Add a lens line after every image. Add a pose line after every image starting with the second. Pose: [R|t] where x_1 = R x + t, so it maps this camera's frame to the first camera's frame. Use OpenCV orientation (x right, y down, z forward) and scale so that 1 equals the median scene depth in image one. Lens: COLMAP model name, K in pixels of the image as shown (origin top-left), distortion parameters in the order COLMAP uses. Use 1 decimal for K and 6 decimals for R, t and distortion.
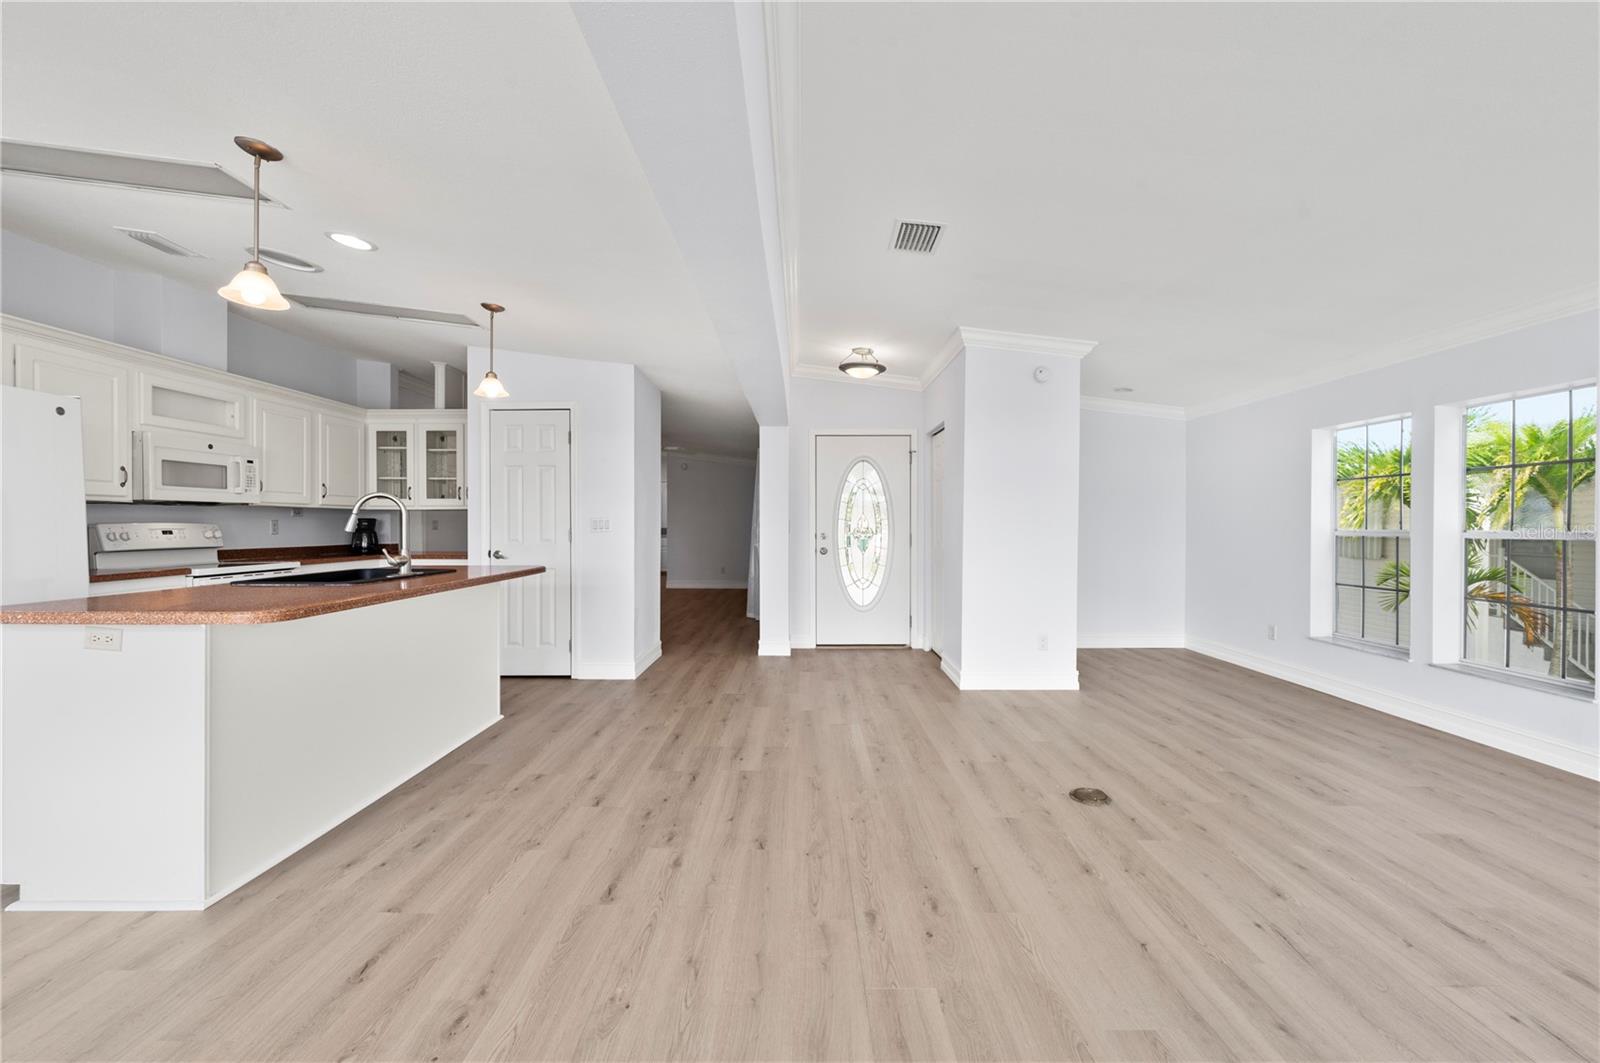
lens RADIAL K [[631.5, 0, 799.5], [0, 631.5, 531.3], [0, 0, 1]] dist [0.001334, -0.001015]
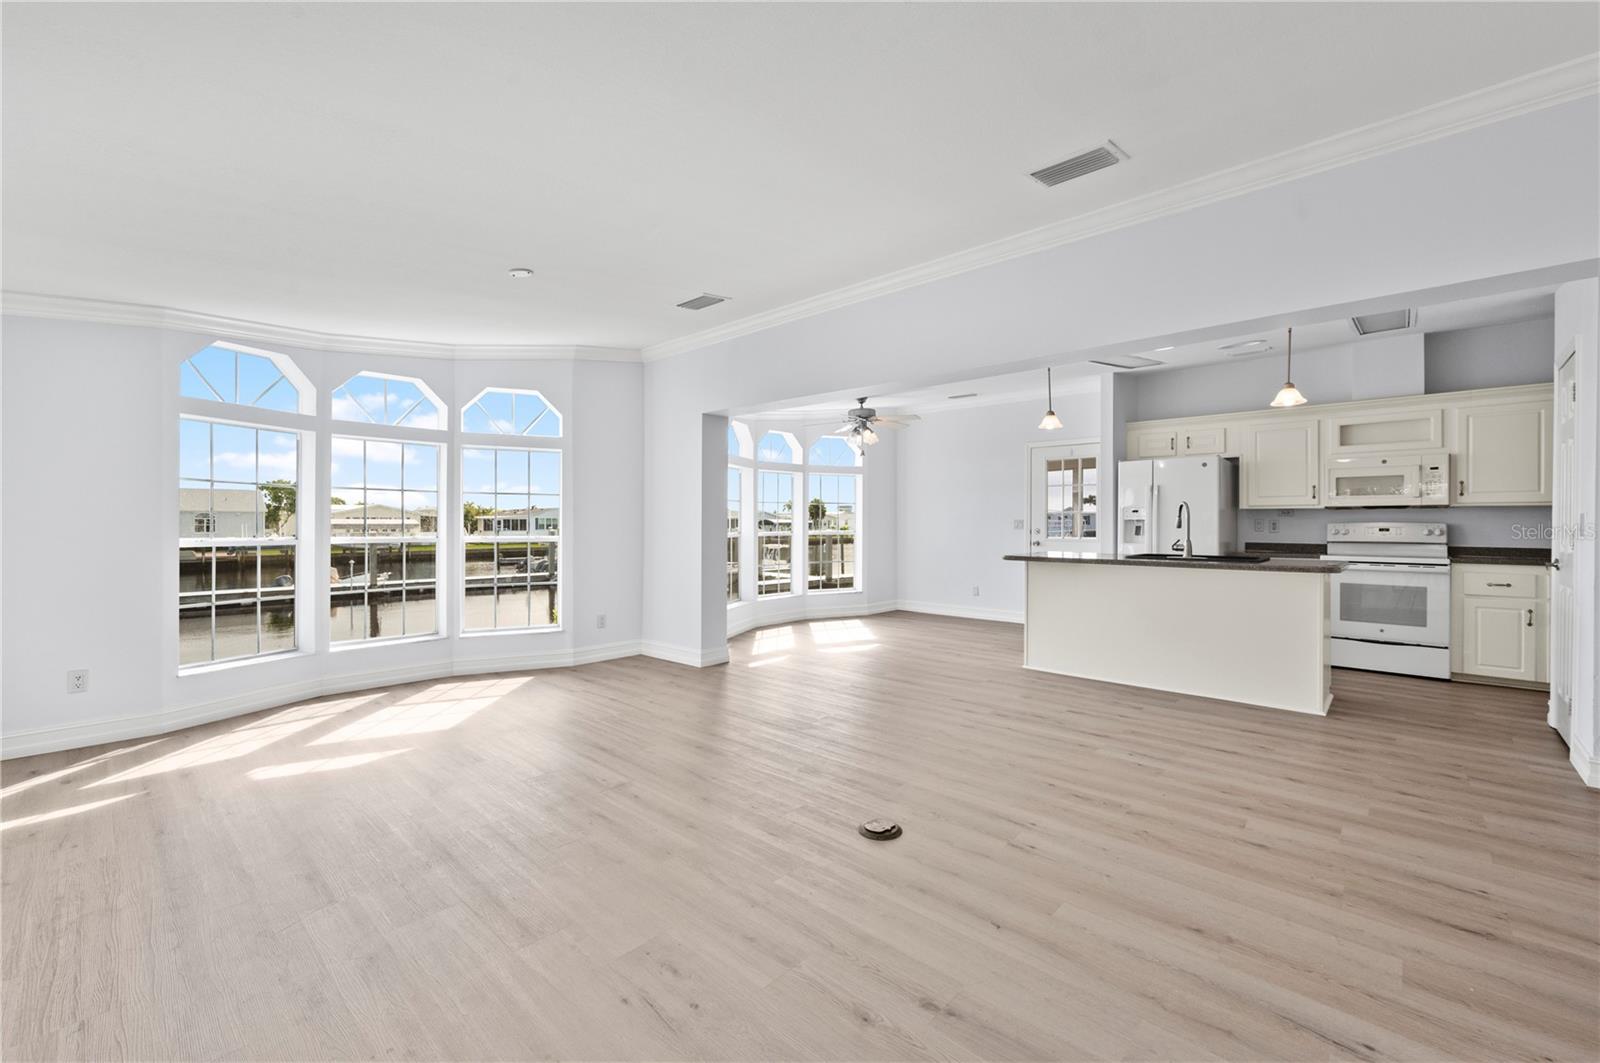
lens RADIAL K [[660.6, 0, 799.2], [0, 660.6, 520.1], [0, 0, 1]] dist [-0.002103, -0.000050]
pose [[-0.680002, -0.005942, -0.733186, 0.895268], [-0.011233, 0.999934, 0.002314, -0.009182], [0.733124, 0.009810, -0.680024, 1.133078]]
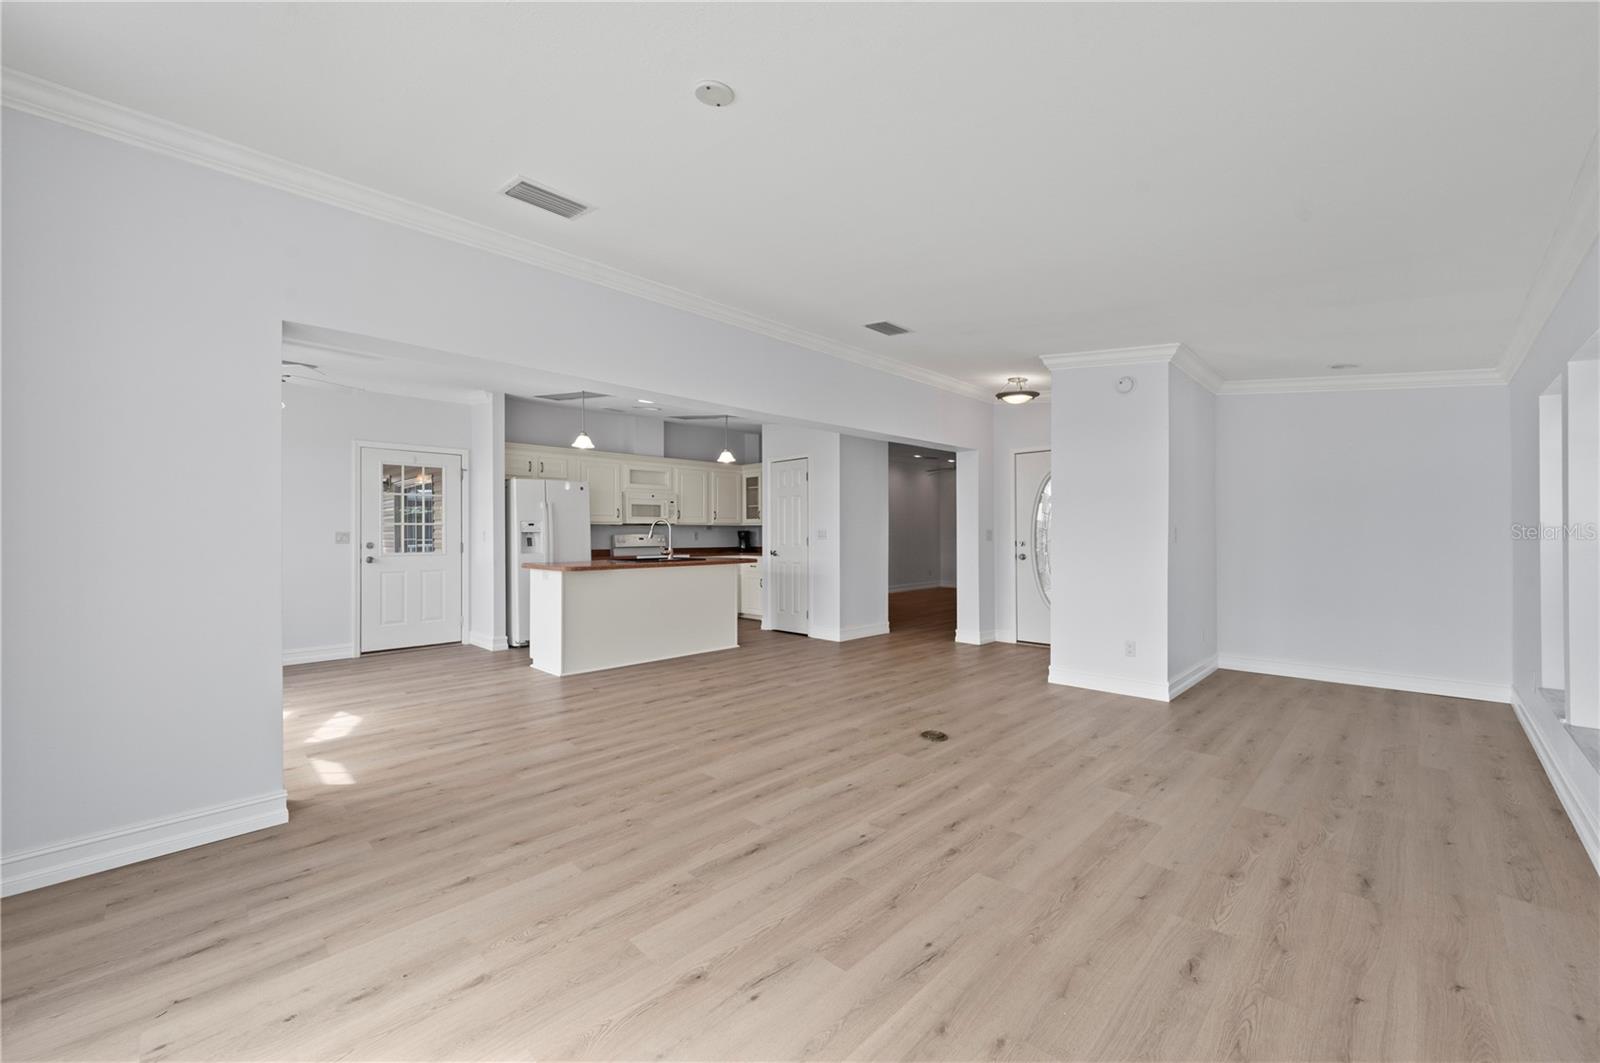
lens RADIAL K [[631.5, 0, 800.3], [0, 631.5, 535.9], [0, 0, 1]] dist [0.001334, -0.001015]
pose [[0.713276, -0.002468, -0.700879, 0.881080], [-0.002740, 0.999976, -0.006309, 0.003900], [0.700878, 0.006421, 0.713252, -0.113472]]
